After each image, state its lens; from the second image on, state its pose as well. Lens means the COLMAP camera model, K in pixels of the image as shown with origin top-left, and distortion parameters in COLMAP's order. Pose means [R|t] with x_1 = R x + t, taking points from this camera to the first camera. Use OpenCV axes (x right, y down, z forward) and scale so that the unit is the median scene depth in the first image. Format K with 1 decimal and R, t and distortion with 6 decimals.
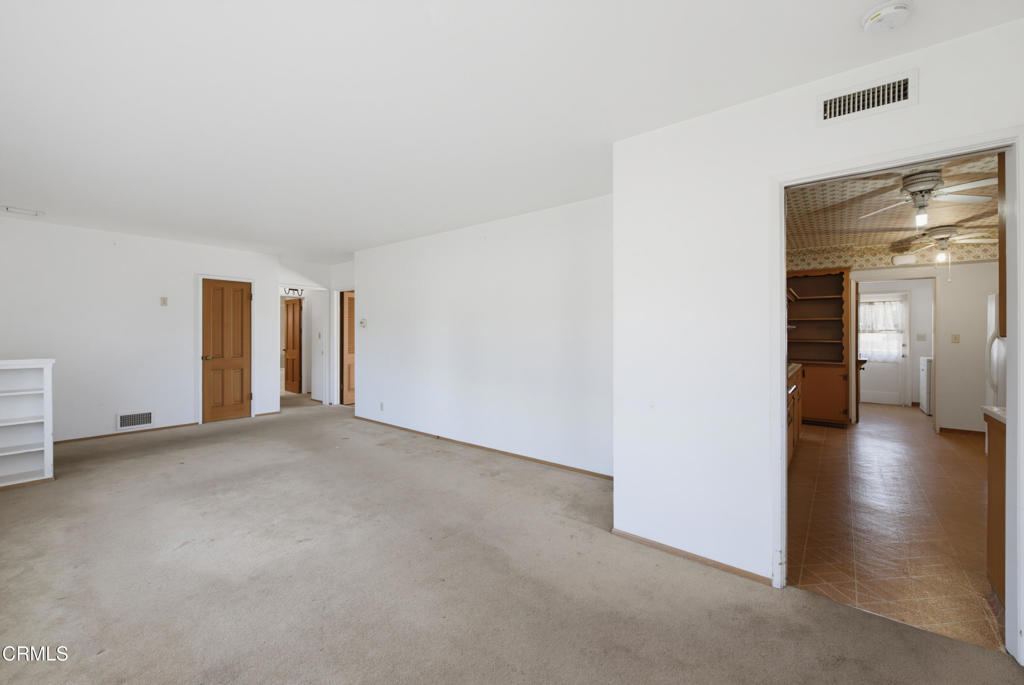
lens RADIAL K [[402.0, 0, 507.9], [0, 402.0, 334.3], [0, 0, 1]] dist [-0.000818, -0.000193]
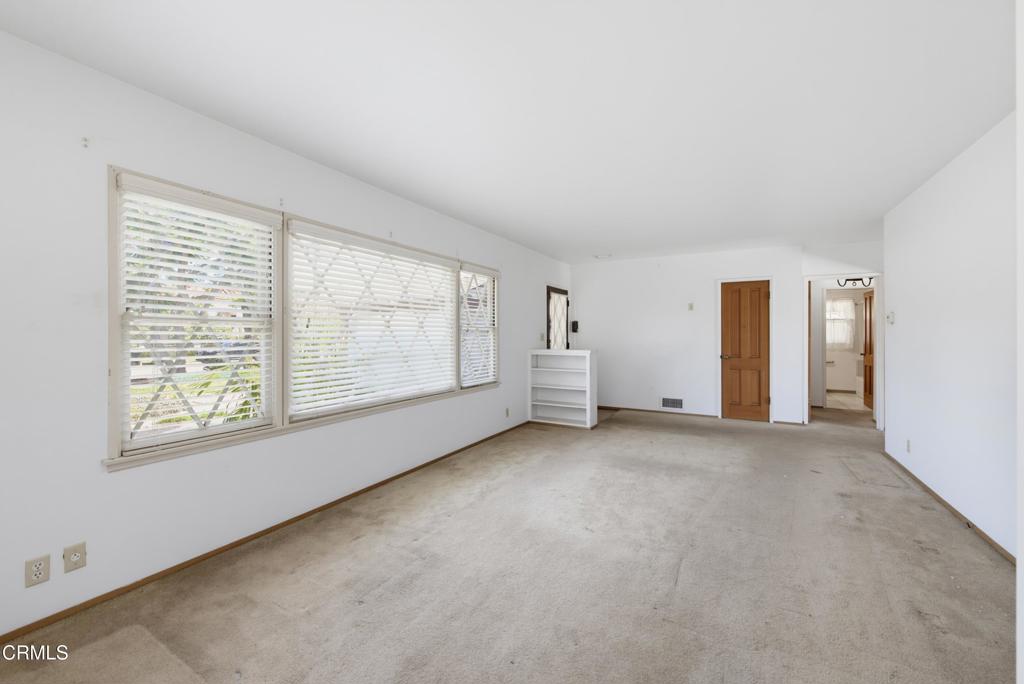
lens RADIAL K [[410.2, 0, 516.6], [0, 410.2, 336.5], [0, 0, 1]] dist [0.000234, -0.000173]
pose [[0.188171, 0.003183, -0.982131, 0.219170], [-0.001229, 0.999995, 0.003006, 0.001758], [0.982136, 0.000642, 0.188174, 0.263568]]
